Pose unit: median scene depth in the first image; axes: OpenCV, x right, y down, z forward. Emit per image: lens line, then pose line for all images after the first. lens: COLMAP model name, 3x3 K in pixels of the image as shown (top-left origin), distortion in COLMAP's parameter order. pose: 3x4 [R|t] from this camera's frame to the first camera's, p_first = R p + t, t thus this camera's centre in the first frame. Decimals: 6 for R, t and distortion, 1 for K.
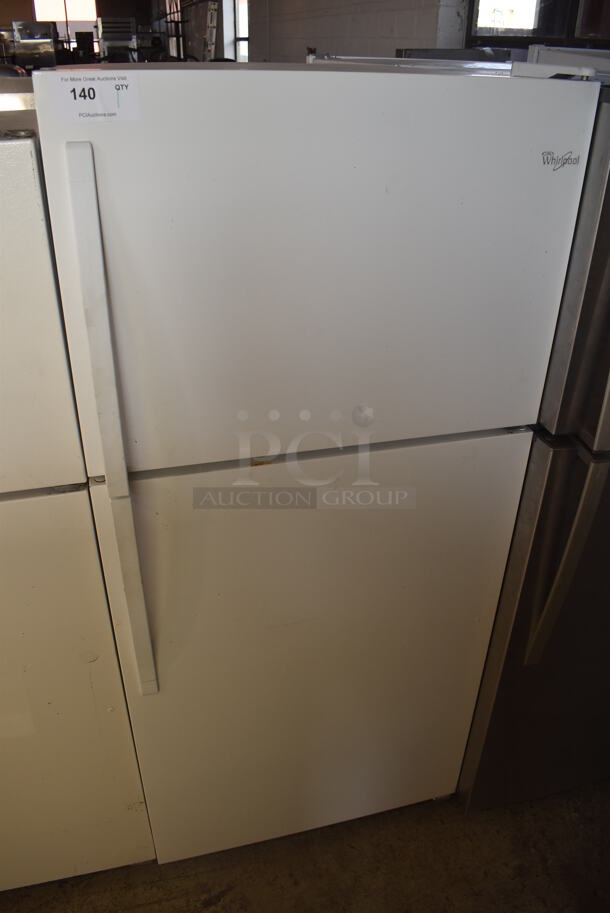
lens RADIAL K [[707.6, 0, 303.0], [0, 707.6, 453.8], [0, 0, 1]] dist [-0.085547, 0.004610]
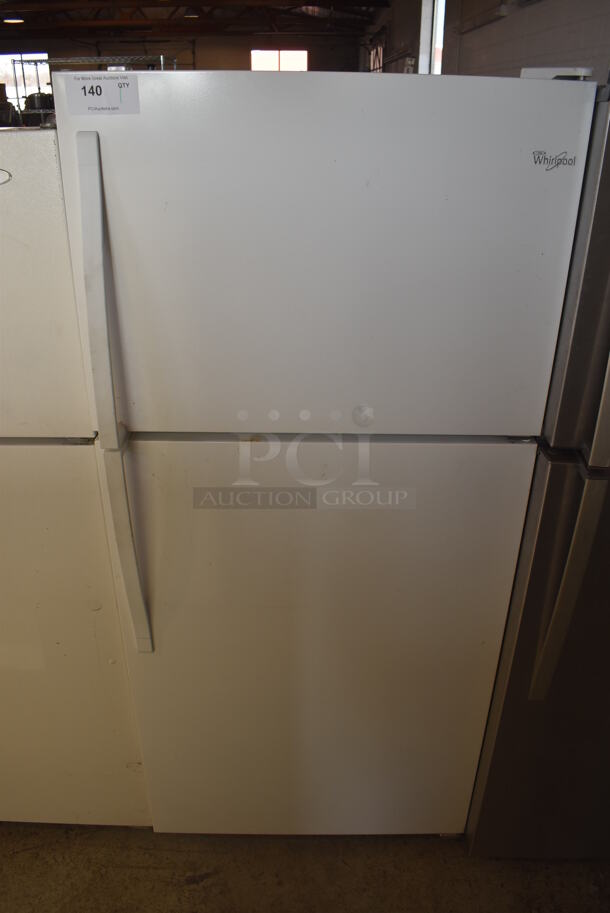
lens RADIAL K [[707.6, 0, 303.0], [0, 707.6, 453.8], [0, 0, 1]] dist [-0.085547, 0.004610]
pose [[0.965243, 0.110052, -0.237054, 0.256986], [-0.125781, 0.990682, -0.052235, 0.075705], [0.229097, 0.080236, 0.970091, -0.010419]]
